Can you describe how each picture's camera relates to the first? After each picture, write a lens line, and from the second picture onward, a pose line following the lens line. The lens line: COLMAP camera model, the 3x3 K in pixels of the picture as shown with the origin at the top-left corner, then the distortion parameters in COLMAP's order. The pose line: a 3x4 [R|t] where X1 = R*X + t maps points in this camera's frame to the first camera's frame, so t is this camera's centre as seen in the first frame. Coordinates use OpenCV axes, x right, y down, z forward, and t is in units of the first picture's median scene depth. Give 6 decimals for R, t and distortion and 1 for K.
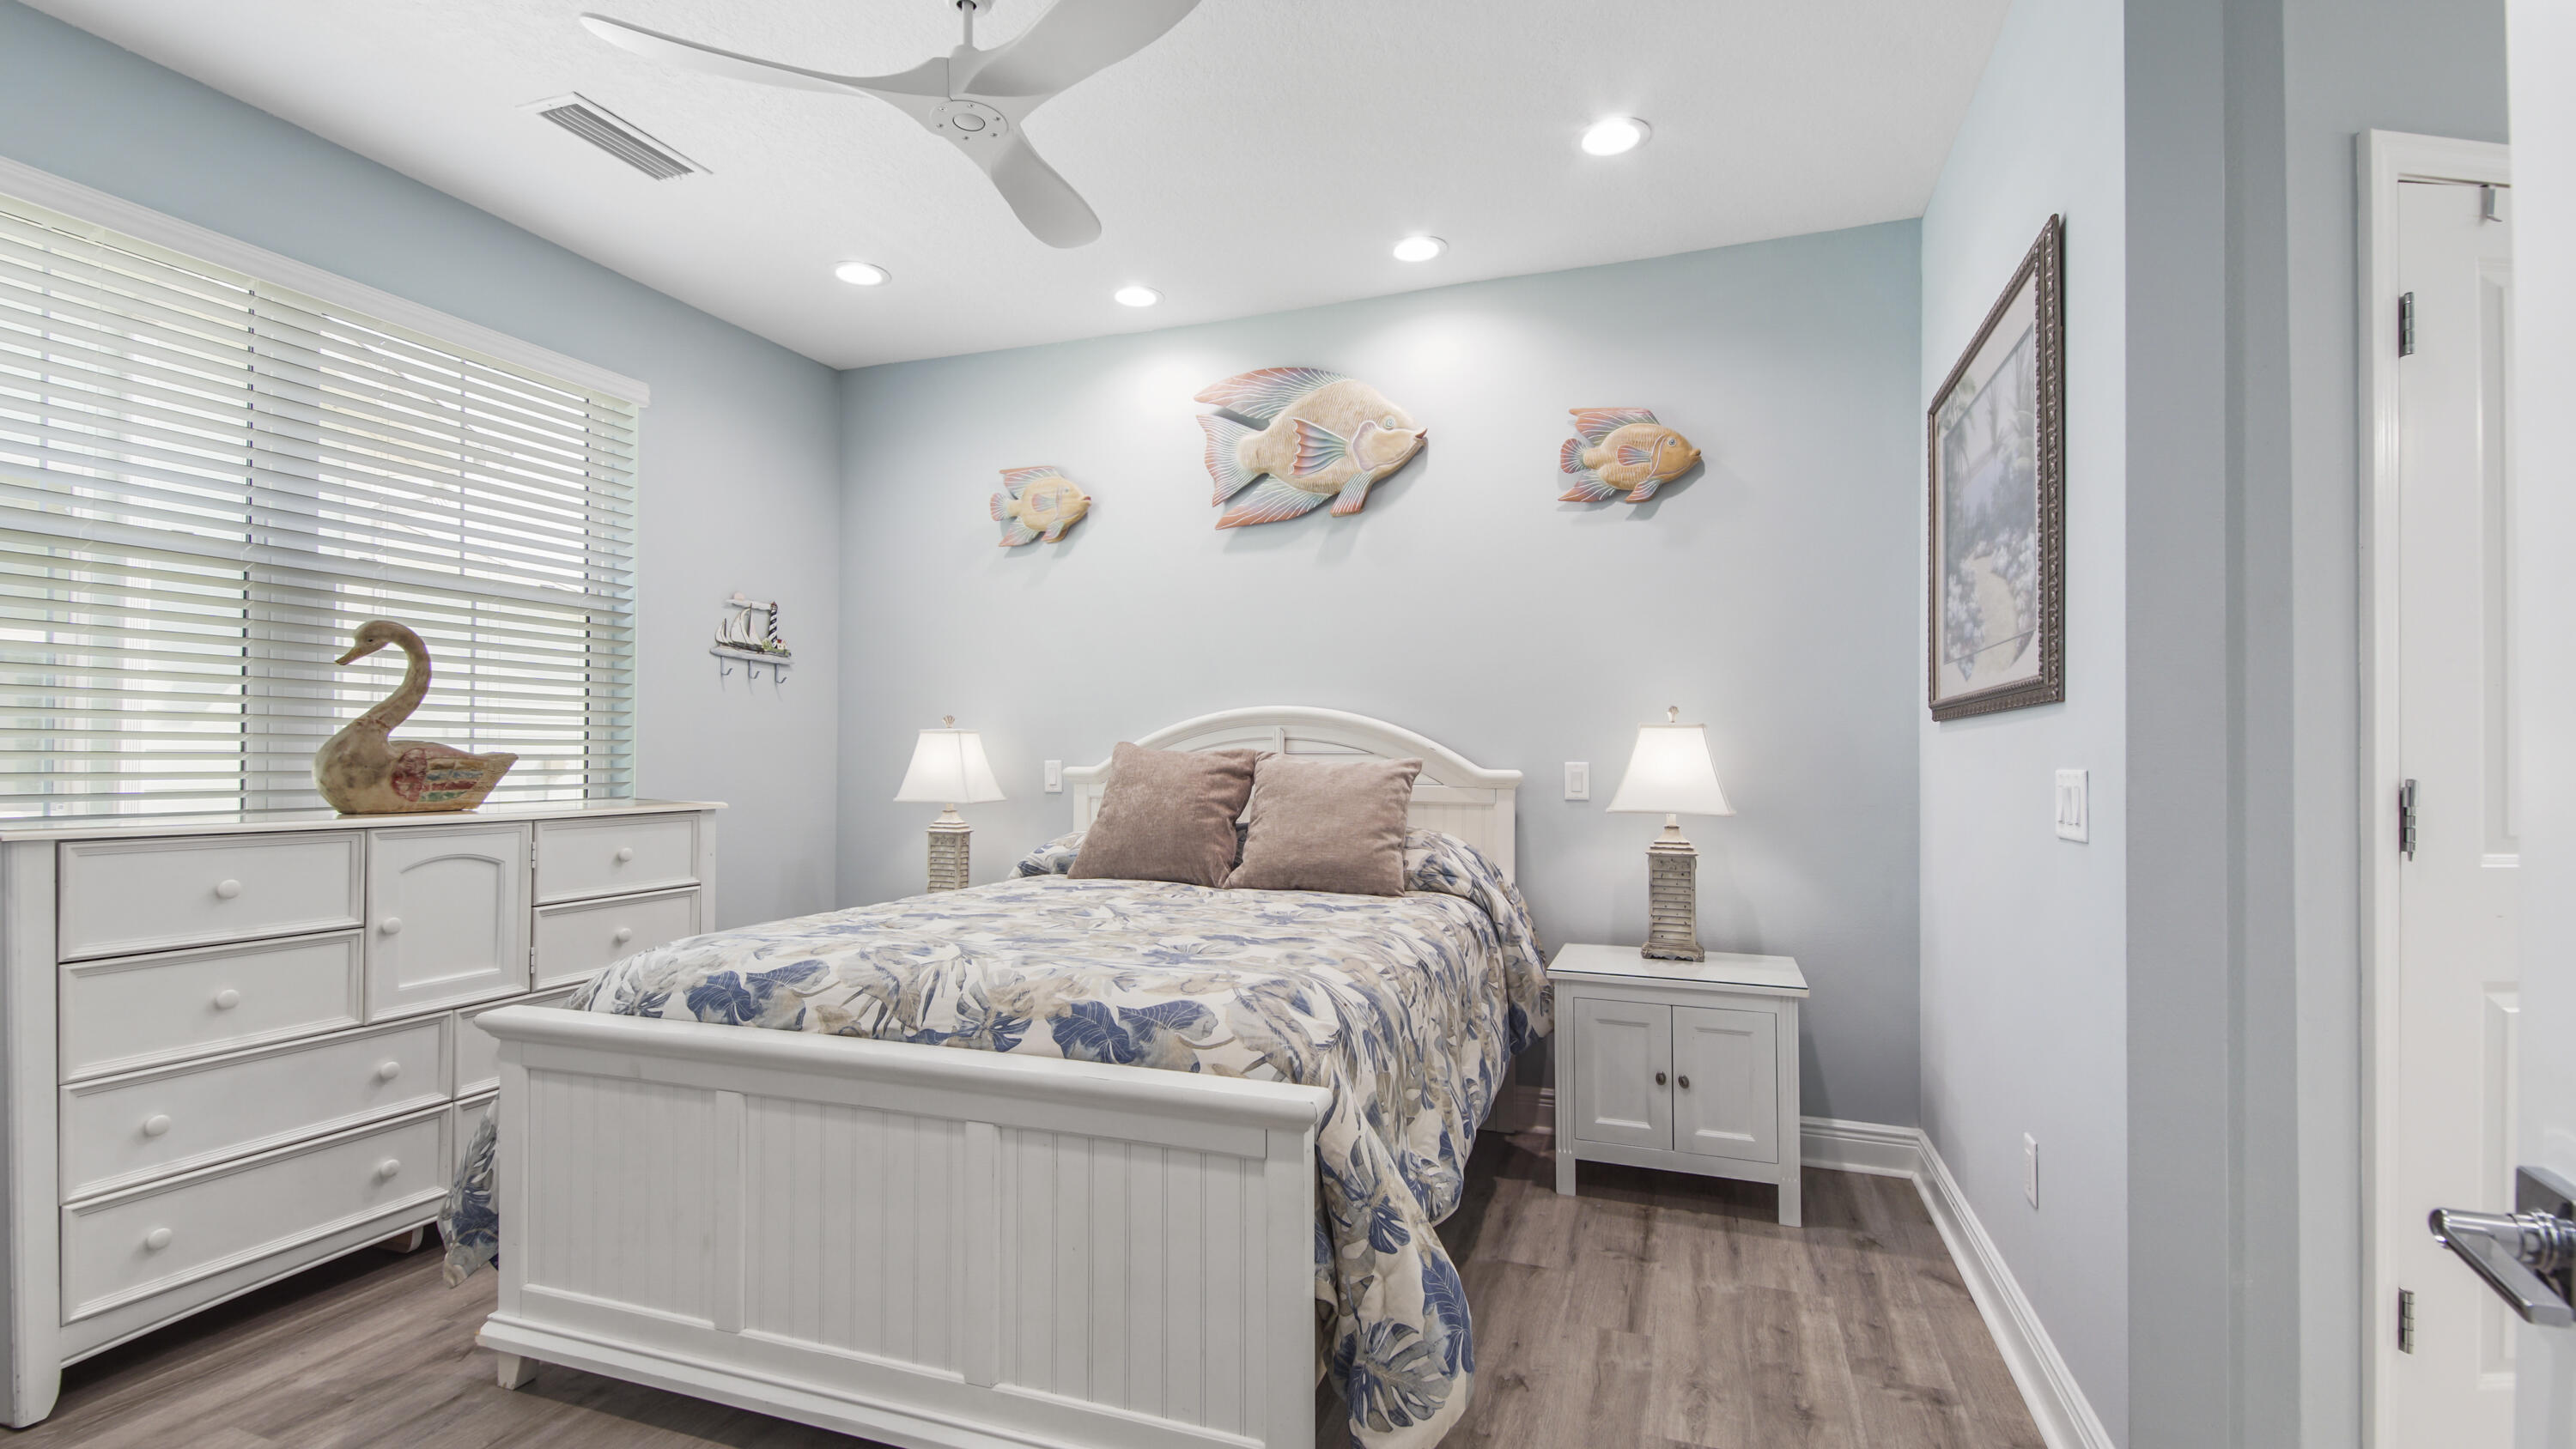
lens RADIAL K [[1142.4, 0, 1271.0], [0, 1142.4, 743.9], [0, 0, 1]] dist [0.037097, -0.019818]
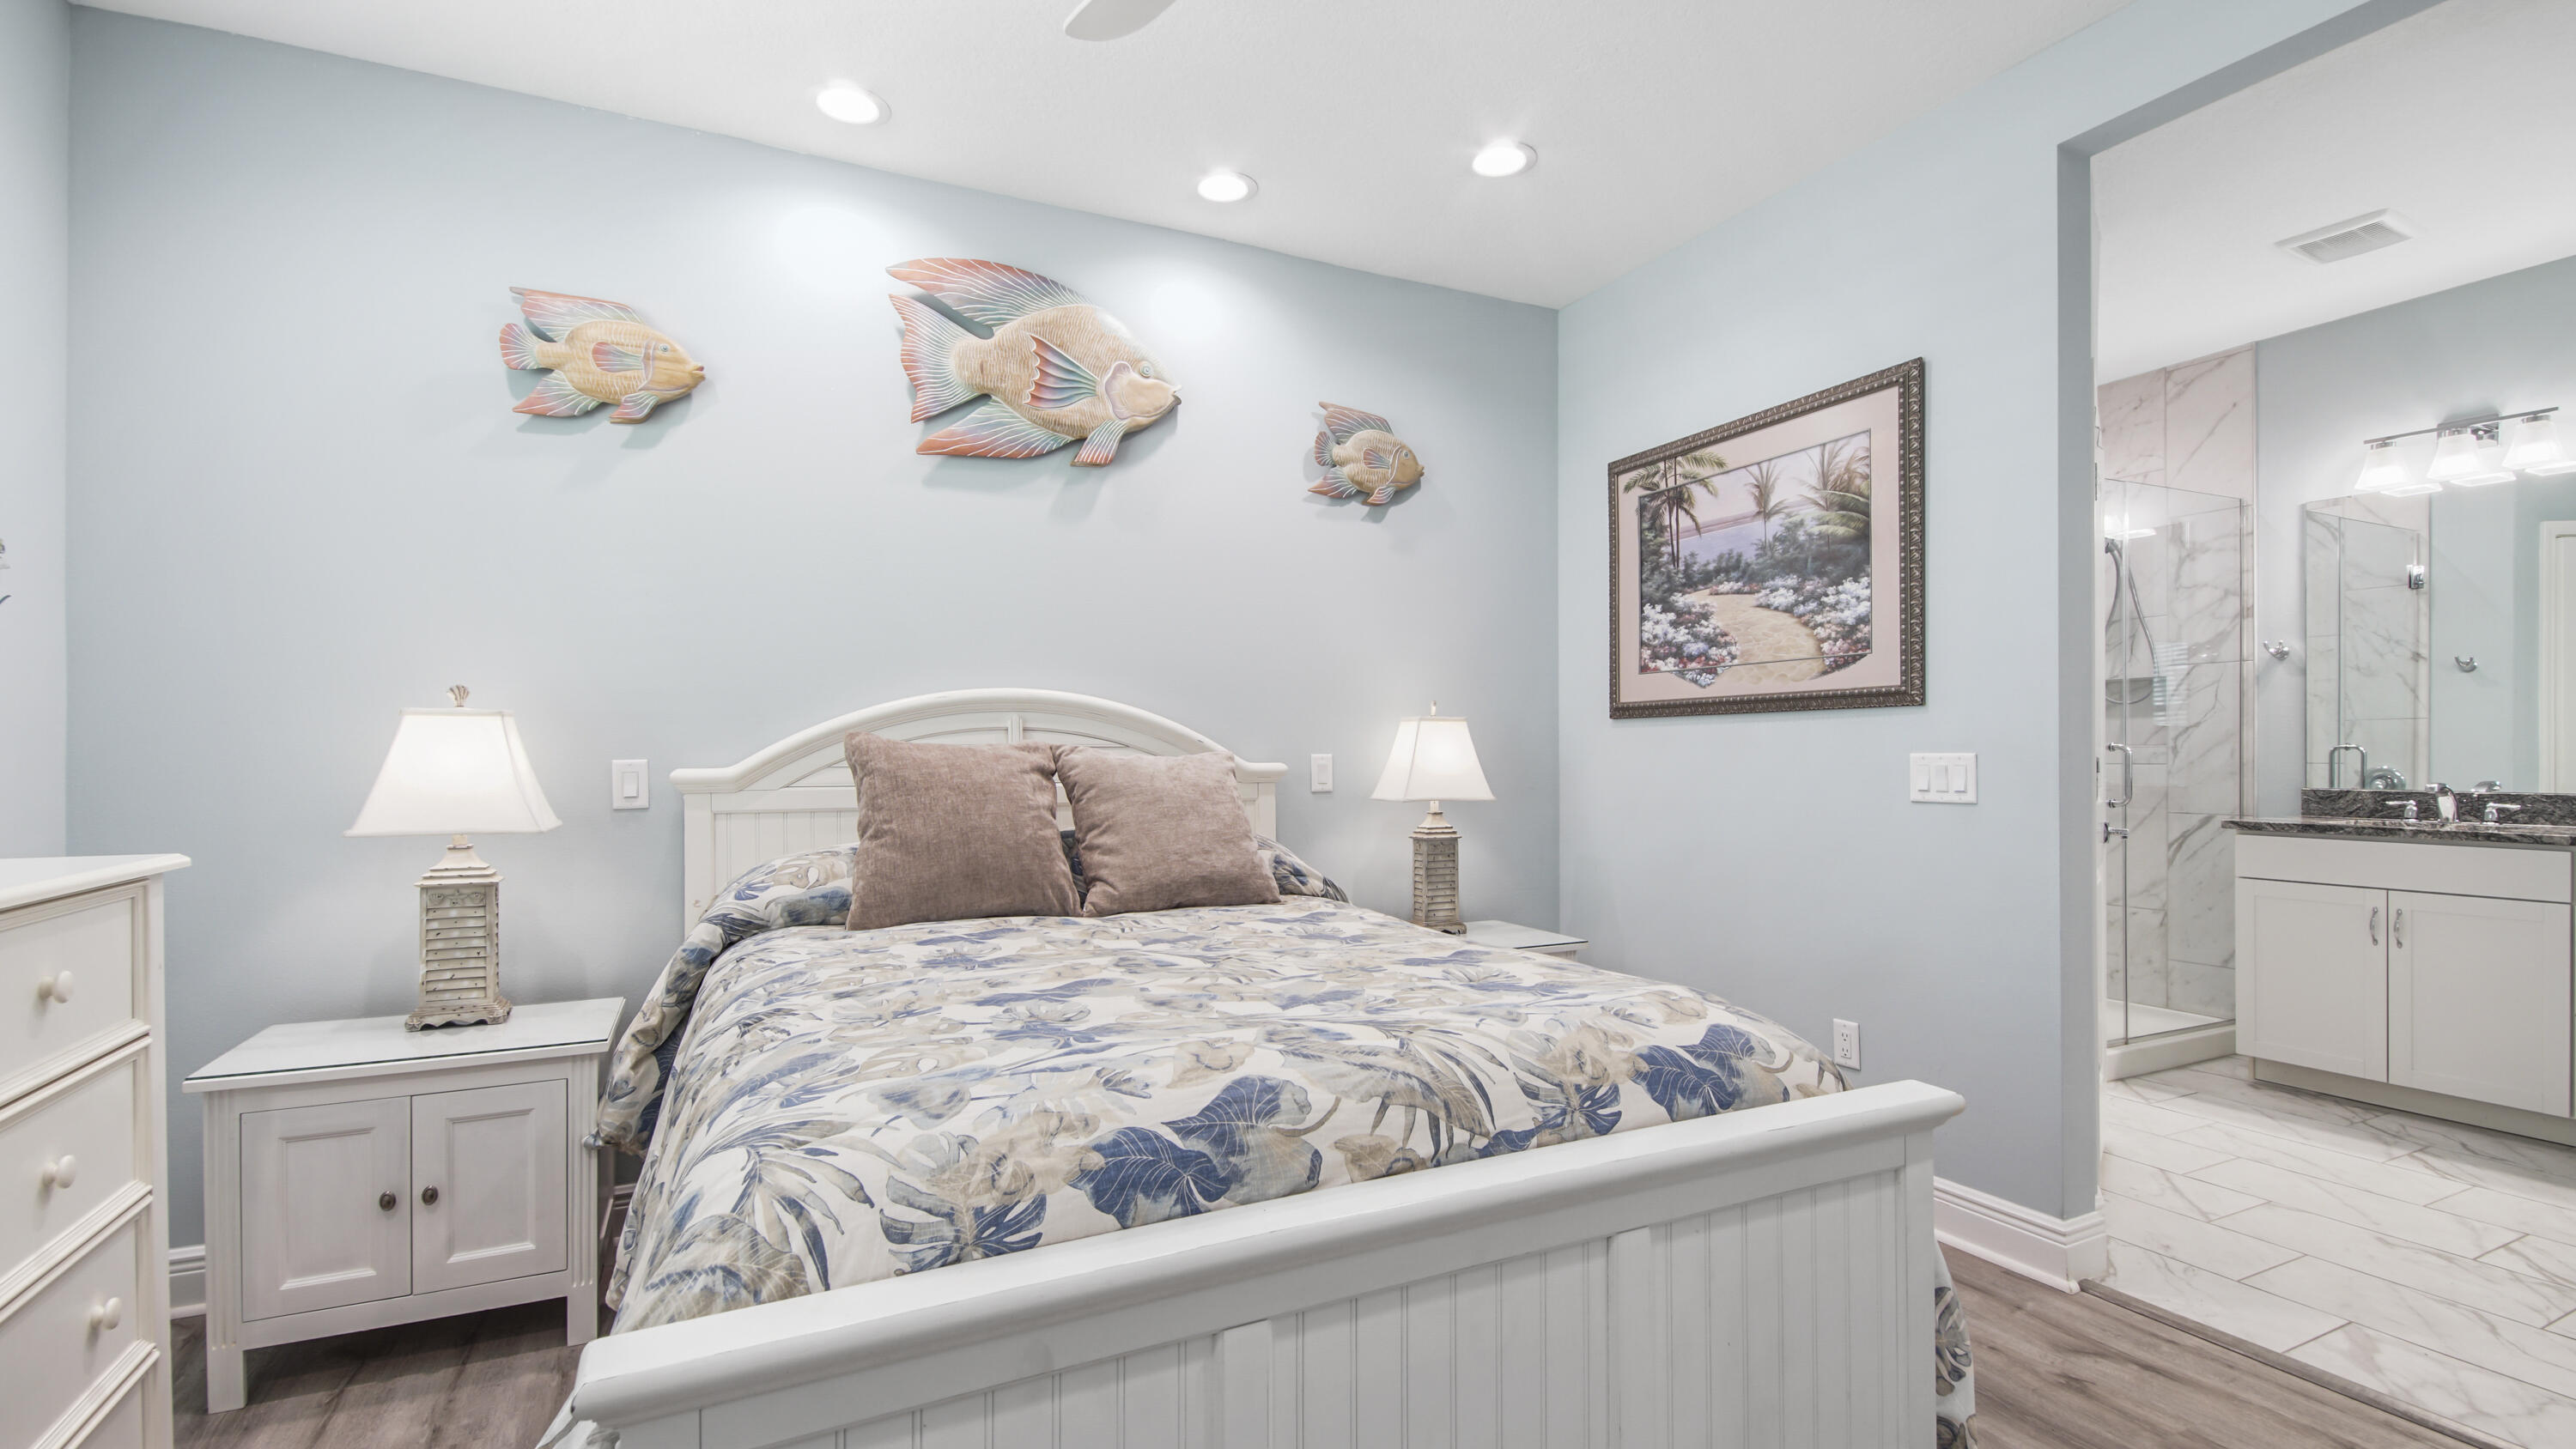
lens RADIAL K [[1147.5, 0, 1290.3], [0, 1147.5, 754.0], [0, 0, 1]] dist [0.036956, -0.020693]
pose [[0.692066, -0.007844, 0.721791, -0.489075], [-0.001401, 0.999924, 0.012210, 0.003295], [-0.721833, -0.009462, 0.692003, 0.326296]]
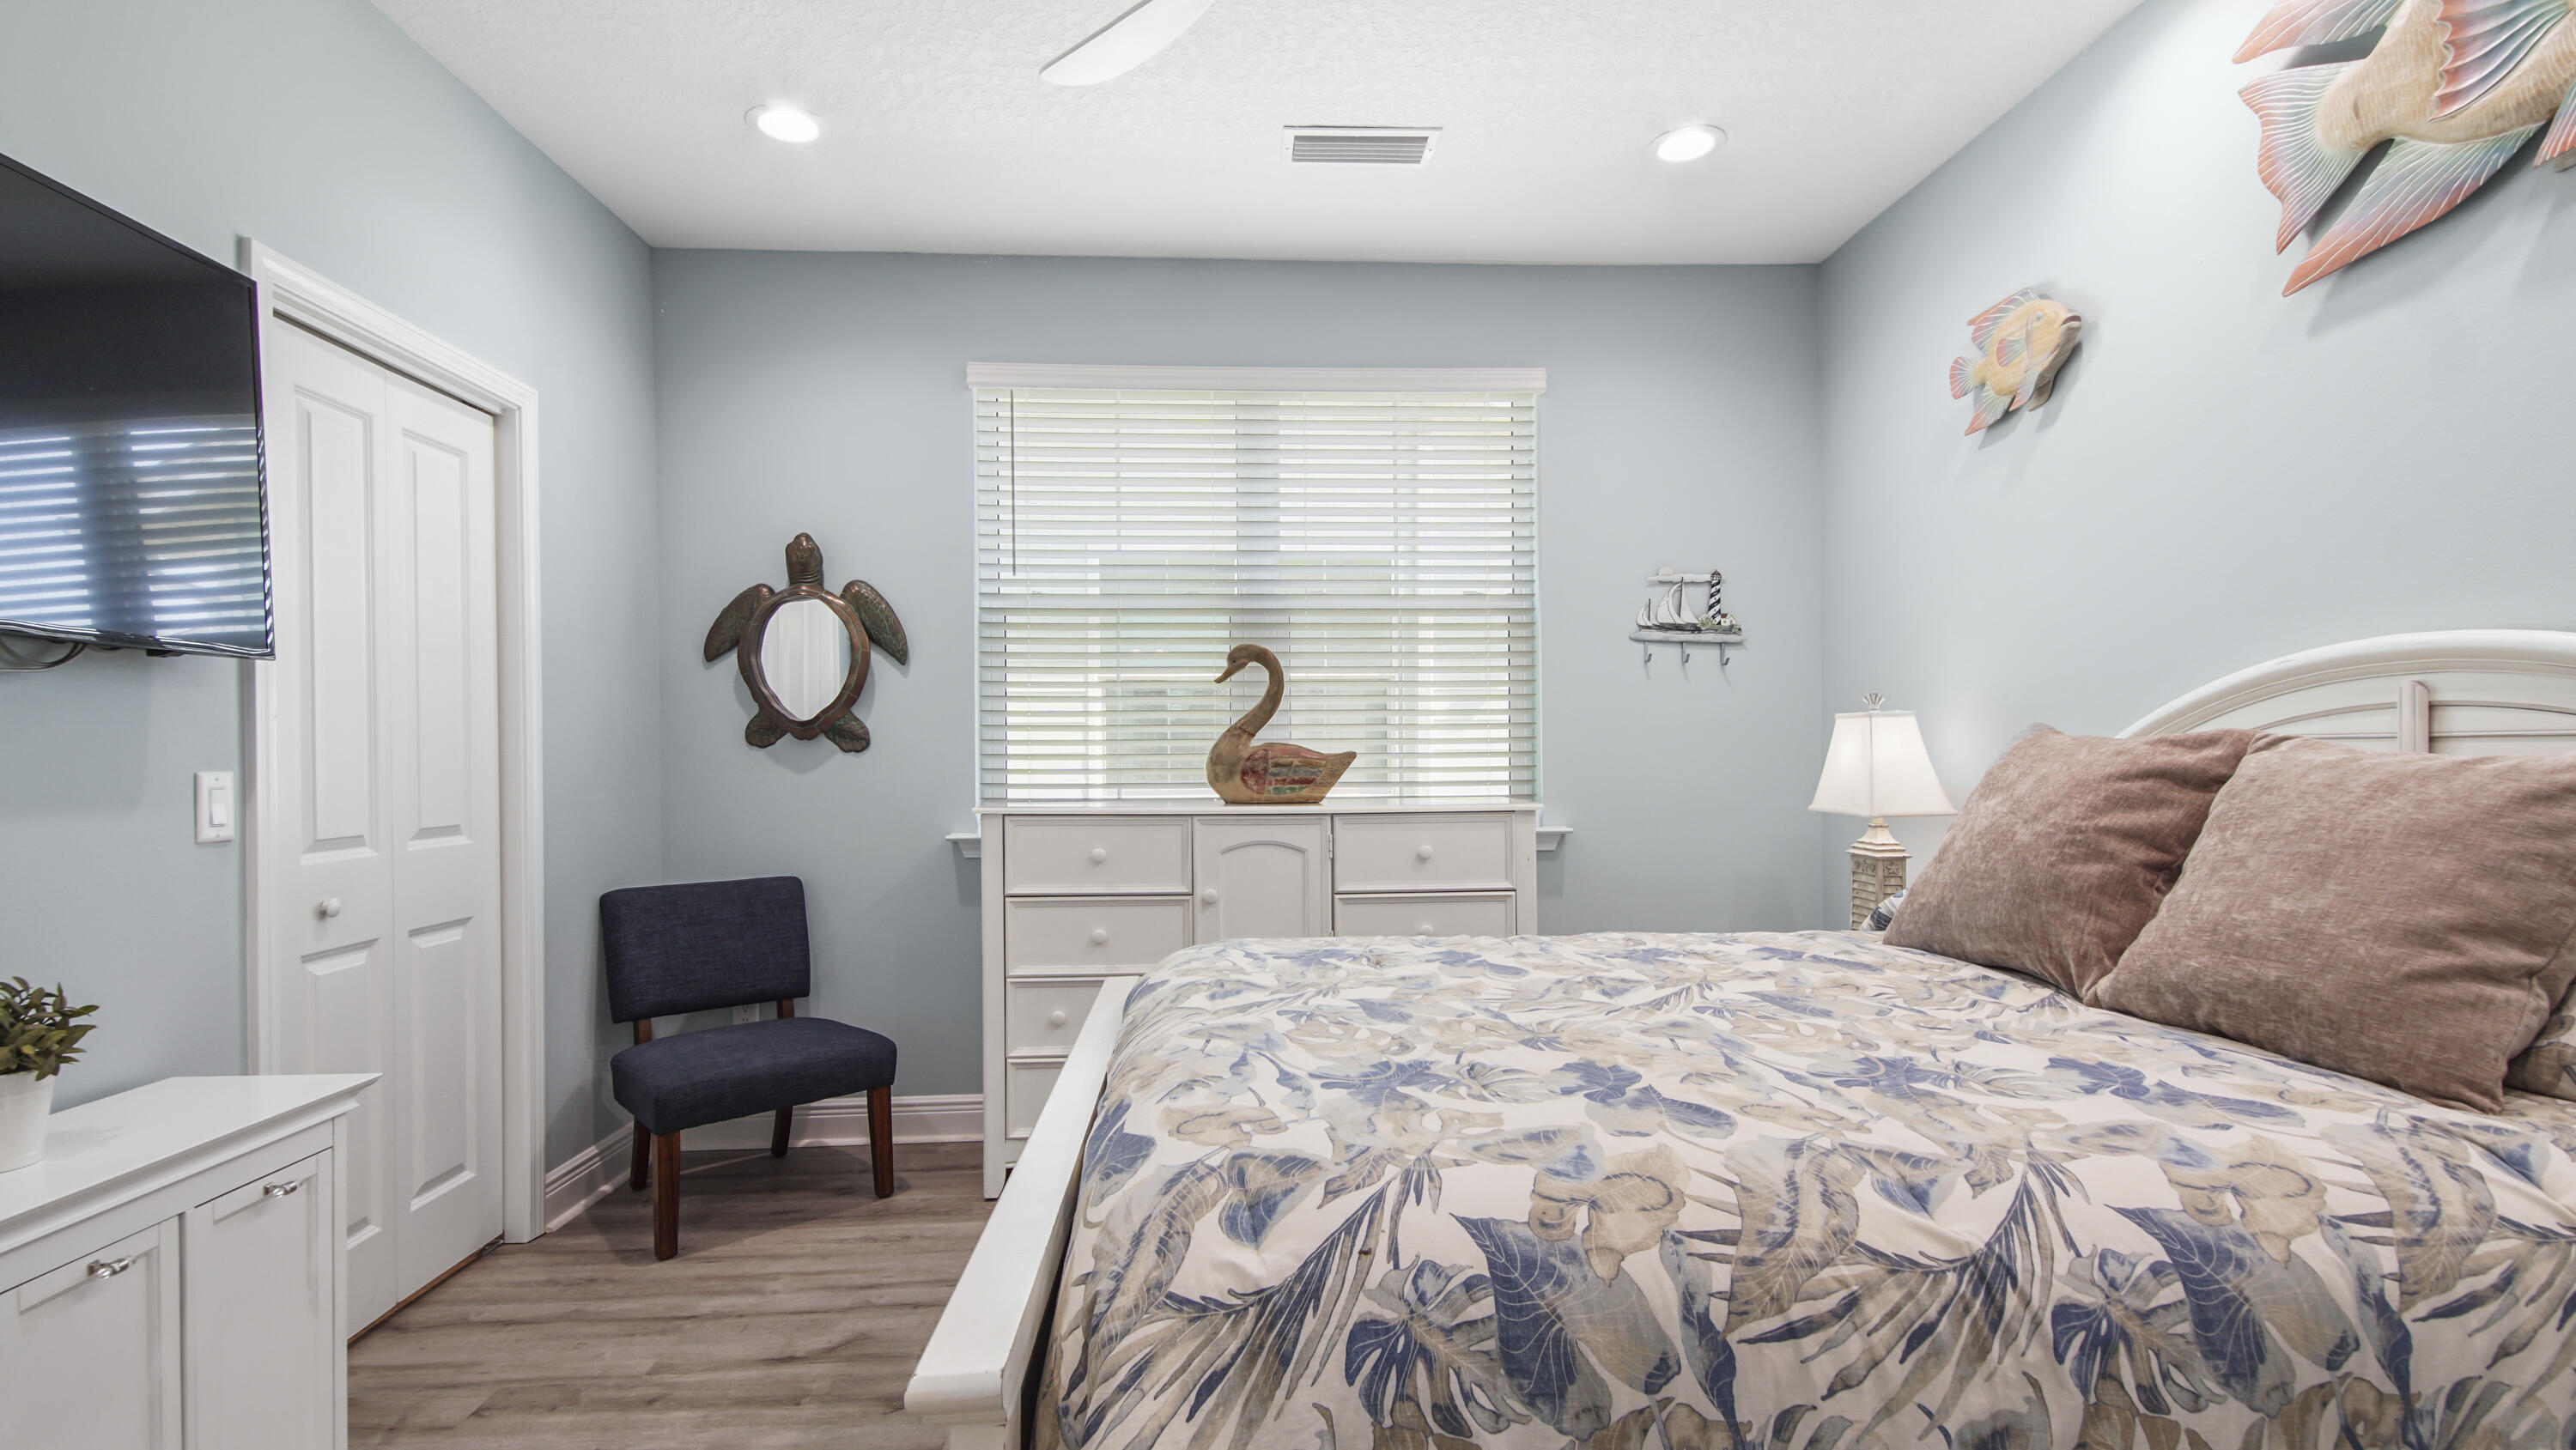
lens RADIAL K [[1167.7, 0, 1277.6], [0, 1167.7, 759.5], [0, 0, 1]] dist [0.034693, -0.021028]
pose [[0.393702, -0.002504, -0.919235, 0.291119], [0.020221, 0.999778, 0.005937, 0.005957], [0.919016, -0.020925, 0.393666, 0.431492]]
